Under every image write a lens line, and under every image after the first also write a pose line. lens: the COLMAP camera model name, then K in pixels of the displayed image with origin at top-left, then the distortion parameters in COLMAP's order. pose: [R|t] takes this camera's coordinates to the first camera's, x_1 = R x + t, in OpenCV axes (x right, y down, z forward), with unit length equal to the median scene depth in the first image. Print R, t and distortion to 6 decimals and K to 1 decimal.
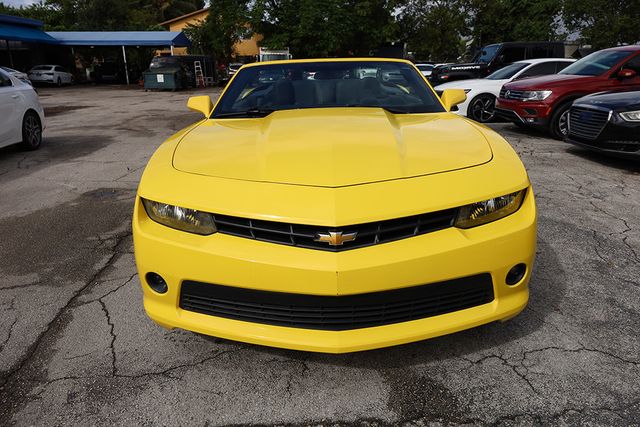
lens RADIAL K [[466.8, 0, 319.9], [0, 466.8, 211.1], [0, 0, 1]] dist [-0.009265, 0.011239]
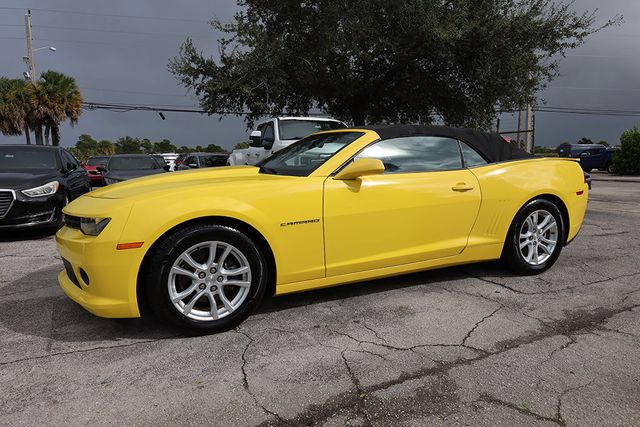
lens RADIAL K [[411.0, 0, 322.0], [0, 411.0, 215.3], [0, 0, 1]] dist [0.007292, -0.006029]
pose [[-0.364885, -0.112444, 0.924237, -0.116971], [0.294960, 0.927588, 0.229301, -0.036595], [-0.883095, 0.356282, -0.305297, 0.146181]]
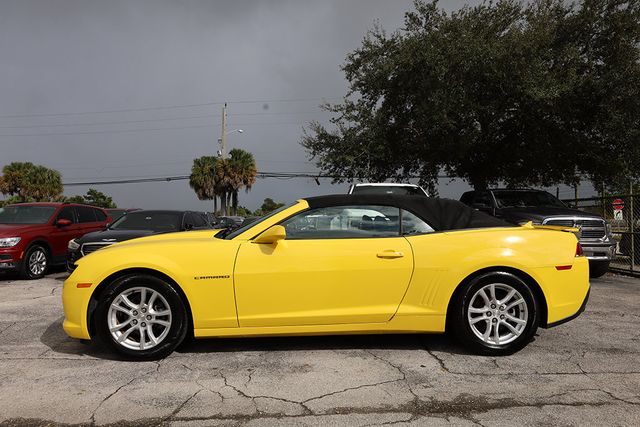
lens RADIAL K [[411.0, 0, 323.1], [0, 411.0, 219.2], [0, 0, 1]] dist [0.007292, -0.006029]
pose [[0.018469, 0.015137, 0.999715, -0.143780], [0.300992, 0.953417, -0.019996, -0.017722], [-0.953448, 0.301276, 0.013052, 0.082880]]
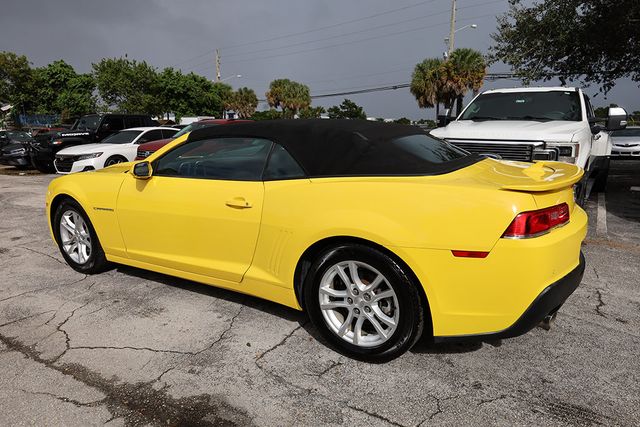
lens RADIAL K [[411.0, 0, 326.0], [0, 411.0, 212.9], [0, 0, 1]] dist [0.007292, -0.006029]
pose [[0.562852, -0.157521, 0.811409, -0.086969], [0.244939, 0.969366, 0.018278, 0.001835], [-0.789432, 0.188458, 0.584193, -0.006292]]
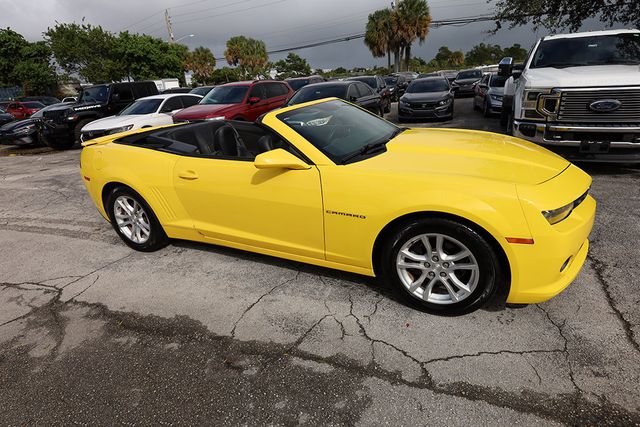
lens RADIAL K [[353.5, 0, 322.5], [0, 353.5, 215.7], [0, 0, 1]] dist [-0.000090, 0.003307]
pose [[0.440378, -0.341976, 0.830132, -0.107859], [0.327203, 0.922158, 0.206308, -0.030977], [-0.836065, 0.180768, 0.517994, 0.075437]]
